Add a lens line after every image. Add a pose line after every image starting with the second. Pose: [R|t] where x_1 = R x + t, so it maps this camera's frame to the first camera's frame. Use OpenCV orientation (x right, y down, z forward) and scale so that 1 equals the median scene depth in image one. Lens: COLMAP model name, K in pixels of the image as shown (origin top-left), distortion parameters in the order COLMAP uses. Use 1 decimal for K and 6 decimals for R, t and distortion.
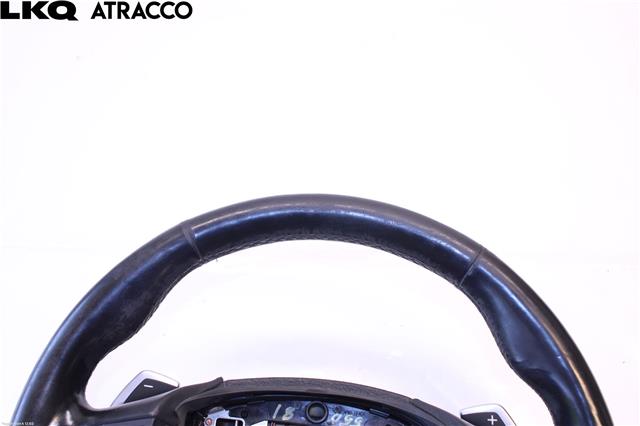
lens RADIAL K [[617.7, 0, 320.0], [0, 617.7, 213.0], [0, 0, 1]] dist [-0.120318, 0.134821]
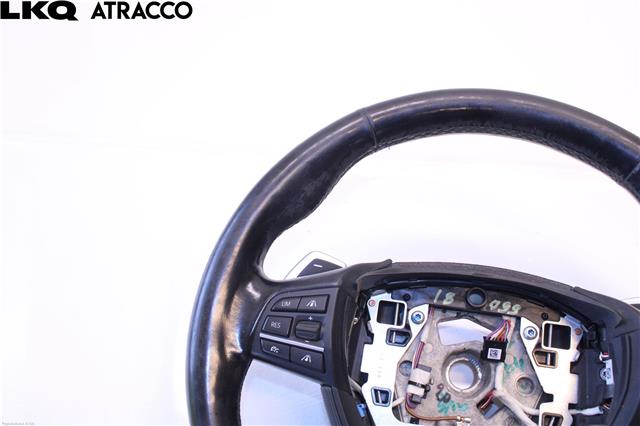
lens RADIAL K [[617.7, 0, 320.0], [0, 617.7, 213.0], [0, 0, 1]] dist [-0.120318, 0.134821]
pose [[0.997385, 0.047238, -0.054704, -0.227191], [-0.043846, 0.997136, 0.061629, 0.129879], [0.057459, -0.059070, 0.996599, -0.055848]]
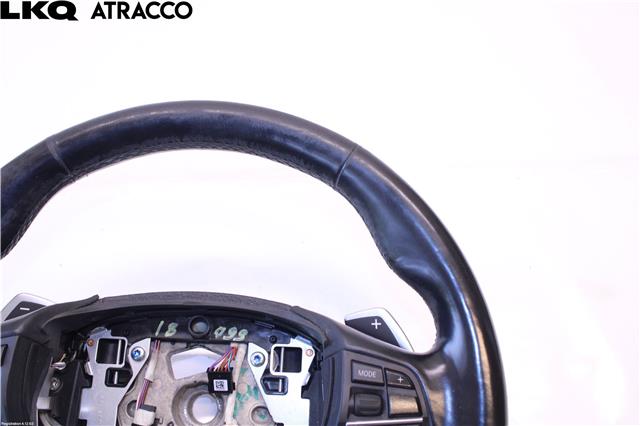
lens RADIAL K [[617.7, 0, 320.0], [0, 617.7, 213.0], [0, 0, 1]] dist [-0.120318, 0.134821]
pose [[0.998307, -0.051322, 0.027354, 0.171964], [0.049524, 0.996797, 0.062791, 0.095963], [-0.030489, -0.061330, 0.997652, 0.032792]]
